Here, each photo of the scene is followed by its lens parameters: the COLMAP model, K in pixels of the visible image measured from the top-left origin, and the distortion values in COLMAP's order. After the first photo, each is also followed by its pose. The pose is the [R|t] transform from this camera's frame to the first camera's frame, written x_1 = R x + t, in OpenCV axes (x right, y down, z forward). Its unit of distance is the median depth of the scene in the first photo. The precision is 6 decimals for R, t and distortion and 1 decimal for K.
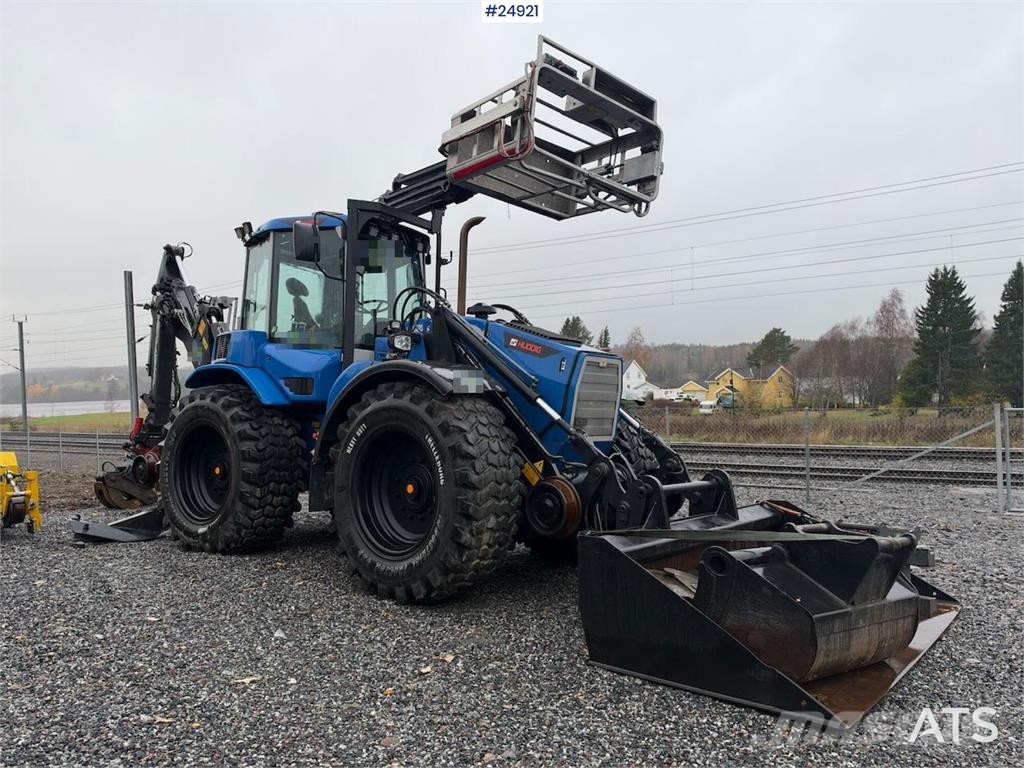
lens RADIAL K [[724.1, 0, 507.9], [0, 724.1, 380.1], [0, 0, 1]] dist [0.170265, -0.345959]
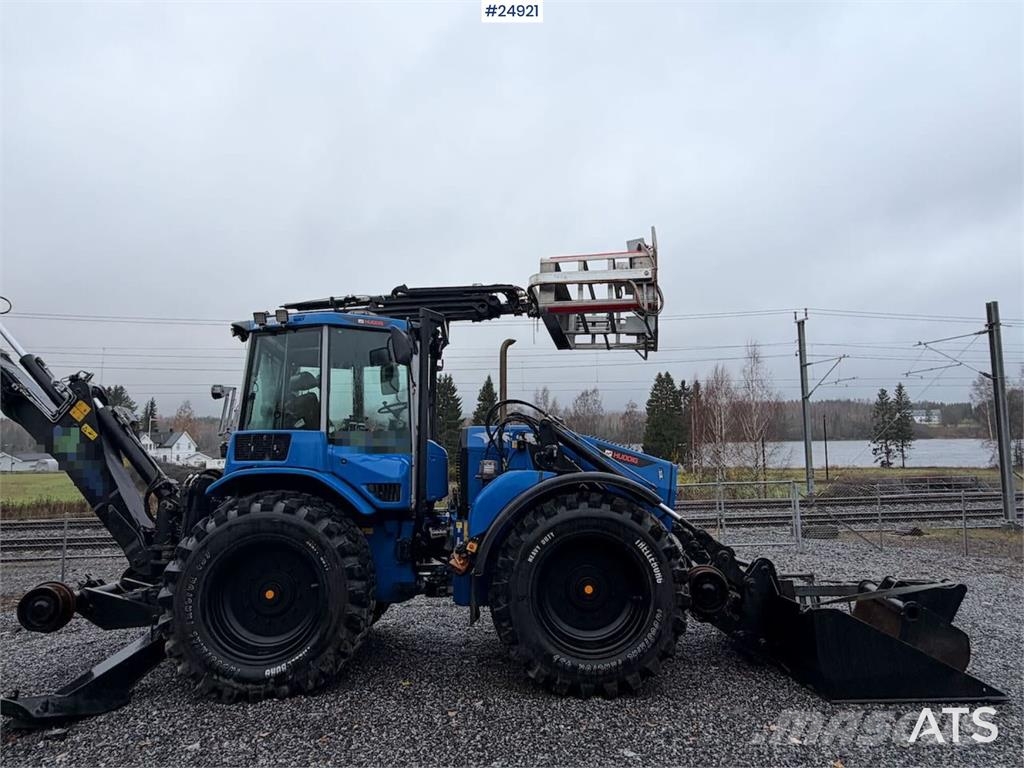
lens RADIAL K [[607.2, 0, 512.4], [0, 607.2, 380.0], [0, 0, 1]] dist [0.002404, -0.000173]
pose [[0.765716, 0.086117, 0.637388, -0.668153], [-0.012023, 0.992739, -0.119686, -0.043934], [-0.643067, 0.083982, 0.761191, 0.274875]]
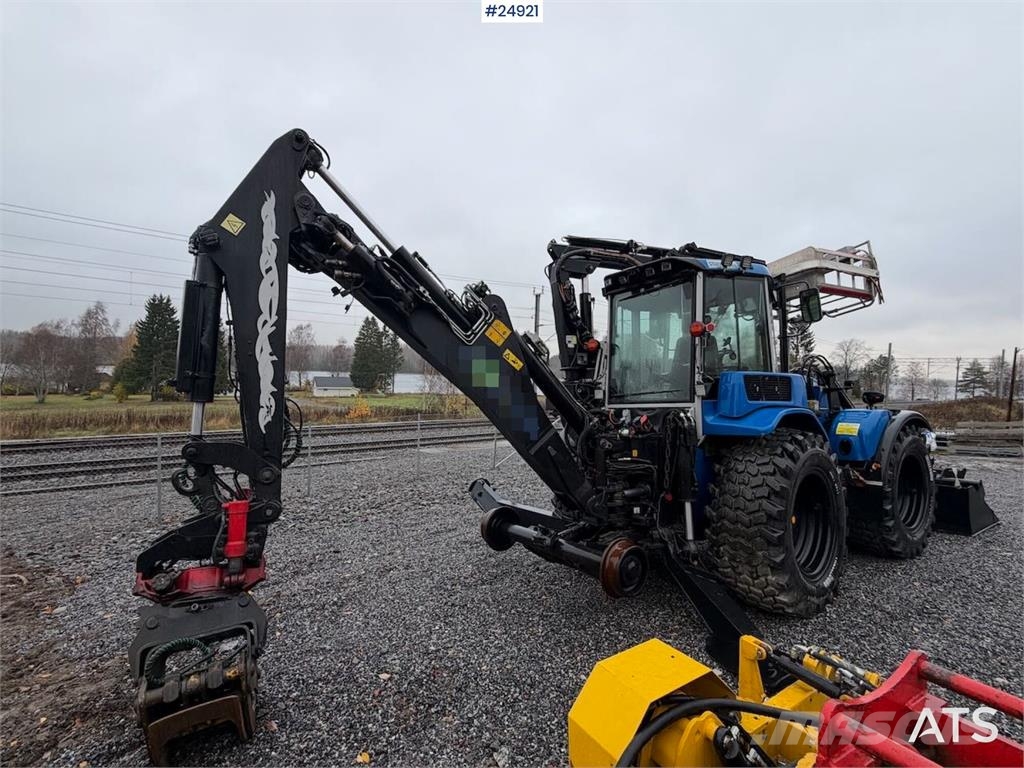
lens RADIAL K [[471.8, 0, 512.0], [0, 471.8, 384.0], [0, 0, 1]] dist [0.001150, 0.000113]
pose [[0.281056, 0.020724, 0.959468, -1.119959], [-0.042401, 0.999059, -0.009159, -0.033089], [-0.958754, -0.038108, 0.281670, 1.217801]]
